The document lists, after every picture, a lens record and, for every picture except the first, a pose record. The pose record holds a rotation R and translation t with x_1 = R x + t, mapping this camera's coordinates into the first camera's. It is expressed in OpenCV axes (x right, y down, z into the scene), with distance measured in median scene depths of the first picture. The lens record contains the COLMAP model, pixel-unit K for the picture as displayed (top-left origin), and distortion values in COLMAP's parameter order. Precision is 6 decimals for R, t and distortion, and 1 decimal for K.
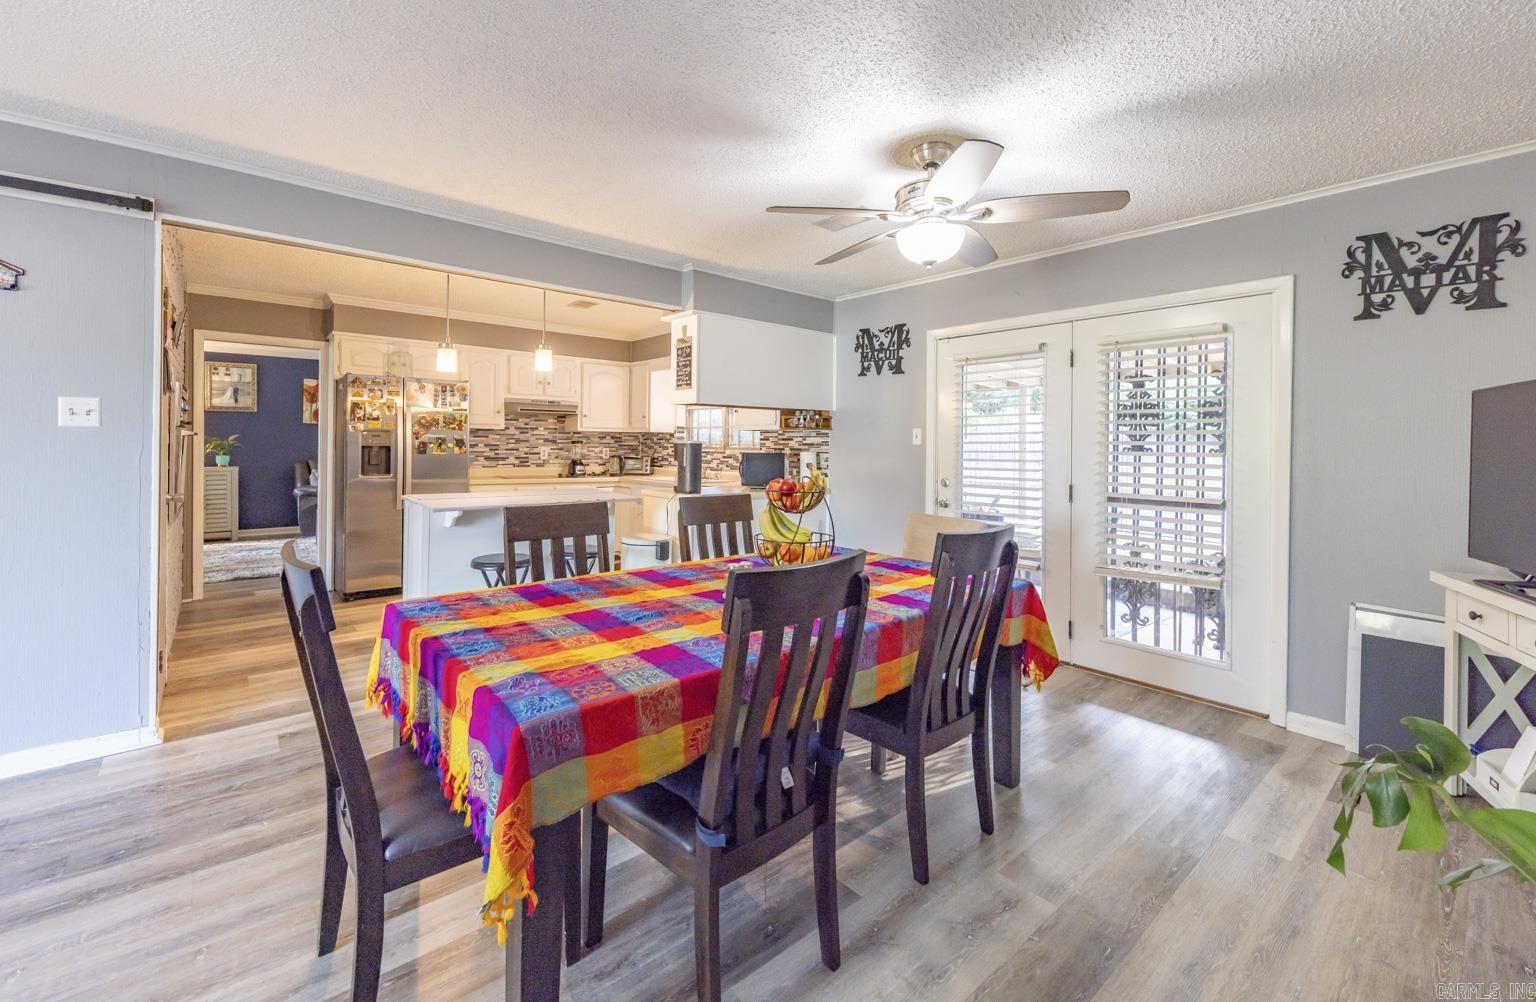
lens RADIAL K [[629.6, 0, 736.2], [0, 629.6, 438.2], [0, 0, 1]] dist [-0.004030, -0.000270]
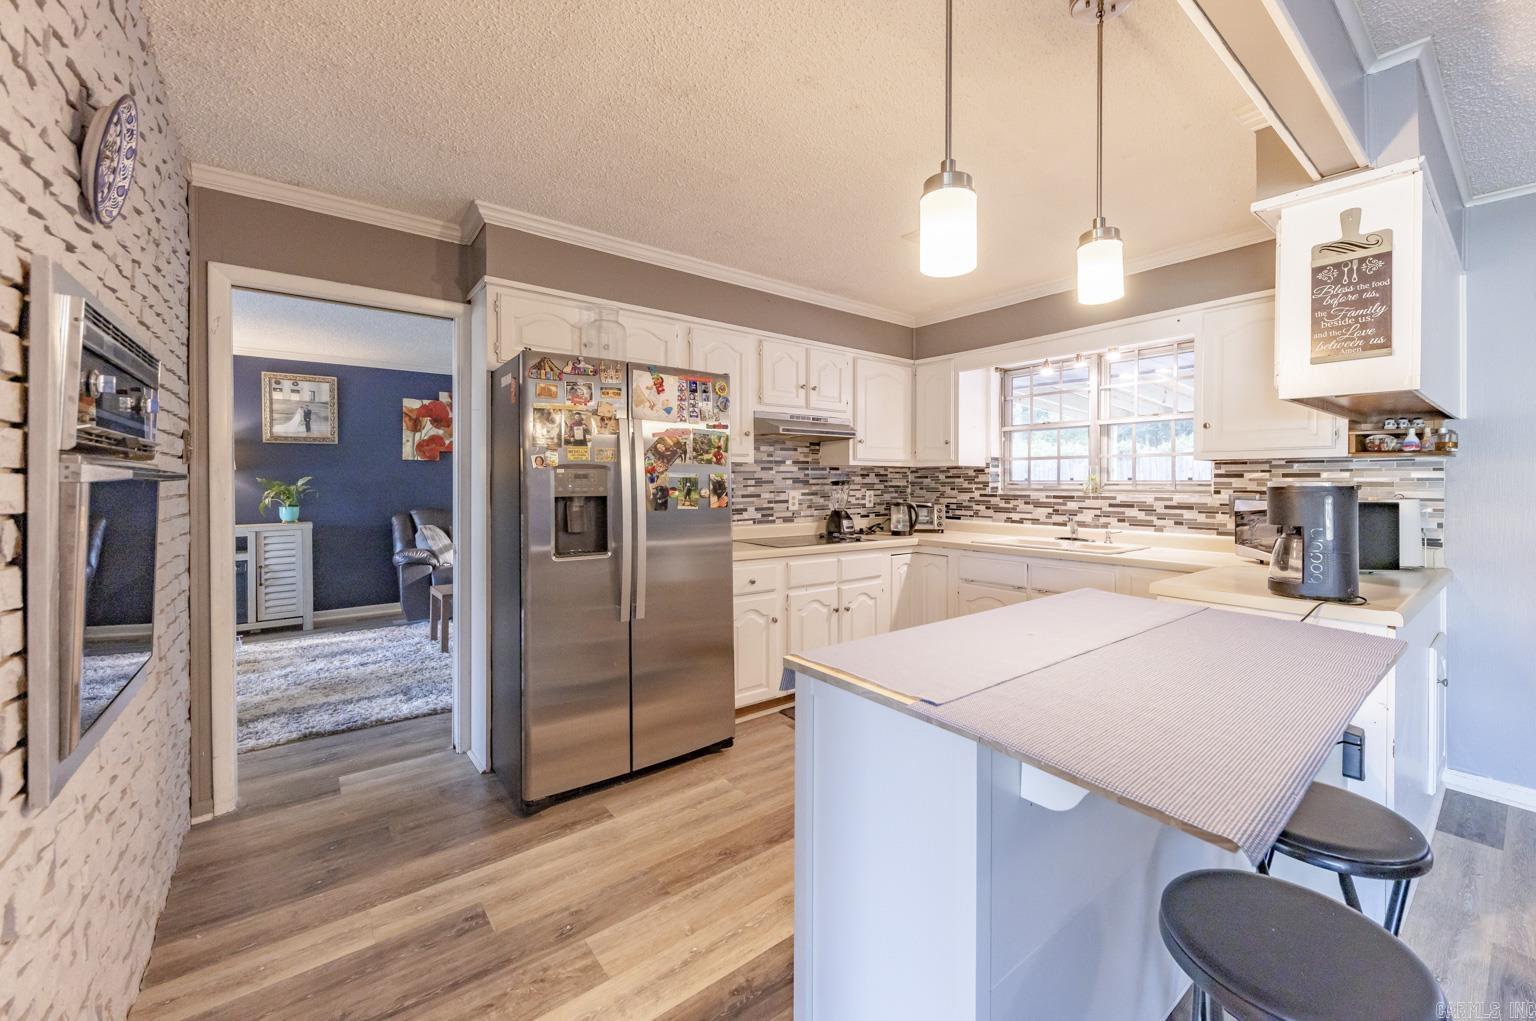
lens RADIAL K [[610.0, 0, 804.6], [0, 610.0, 476.3], [0, 0, 1]] dist [0.001657, -0.000837]
pose [[0.999943, -0.010319, 0.002557, -0.377524], [0.010311, 0.999943, 0.002862, -0.003134], [-0.002586, -0.002836, 0.999993, 0.489673]]
